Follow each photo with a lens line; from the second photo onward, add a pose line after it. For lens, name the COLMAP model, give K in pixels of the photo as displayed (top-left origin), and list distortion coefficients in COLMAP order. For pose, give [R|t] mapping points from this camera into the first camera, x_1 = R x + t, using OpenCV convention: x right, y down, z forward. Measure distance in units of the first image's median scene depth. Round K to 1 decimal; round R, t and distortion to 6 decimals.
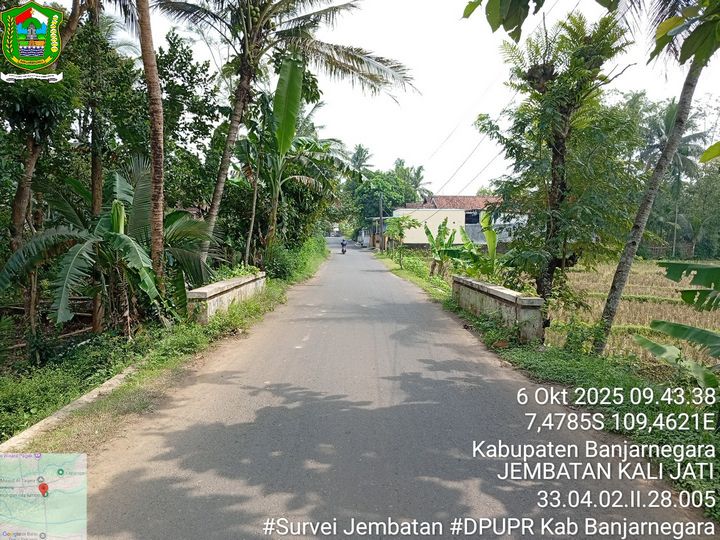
lens RADIAL K [[550.8, 0, 360.0], [0, 550.8, 270.0], [0, 0, 1]] dist [0.094117, -0.197724]
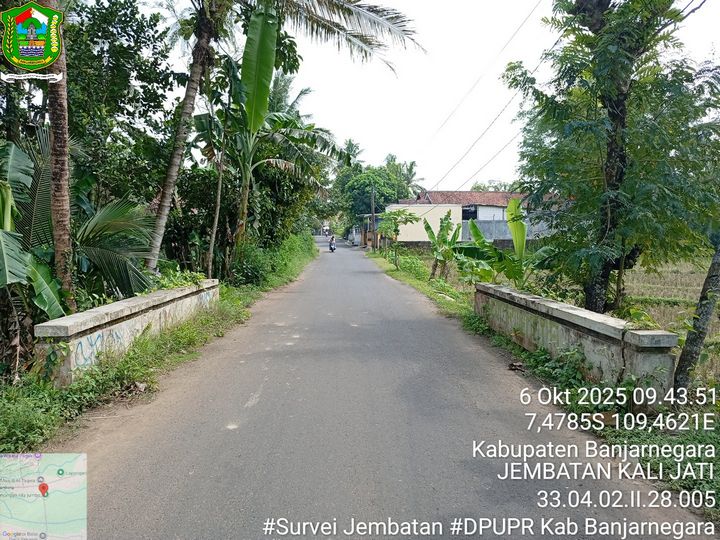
lens RADIAL K [[550.8, 0, 360.0], [0, 550.8, 270.0], [0, 0, 1]] dist [0.094117, -0.197724]
pose [[0.999850, -0.007923, 0.015386, 0.003055], [0.007887, 0.999966, 0.002354, -0.006152], [-0.015404, -0.002232, 0.999879, 0.178009]]
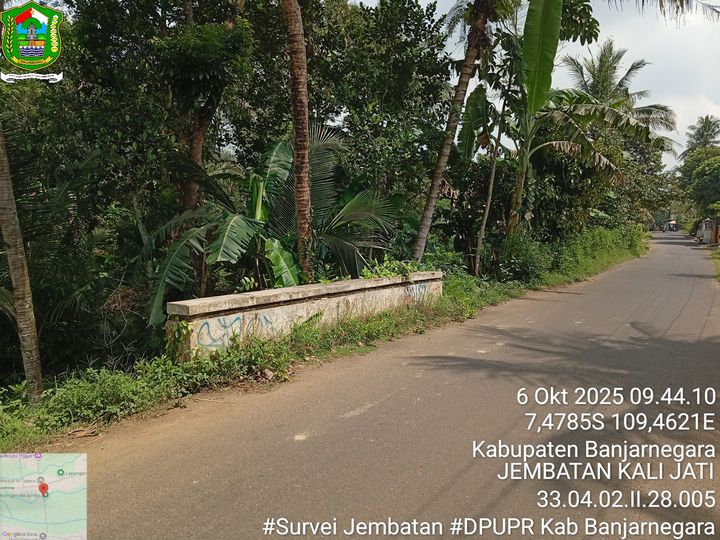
lens RADIAL K [[550.8, 0, 360.0], [0, 550.8, 270.0], [0, 0, 1]] dist [0.094117, -0.197724]
pose [[0.843347, 0.044027, -0.535563, 0.072593], [-0.038614, 0.999027, 0.021322, -0.006579], [0.535980, 0.002698, 0.844226, 0.247970]]
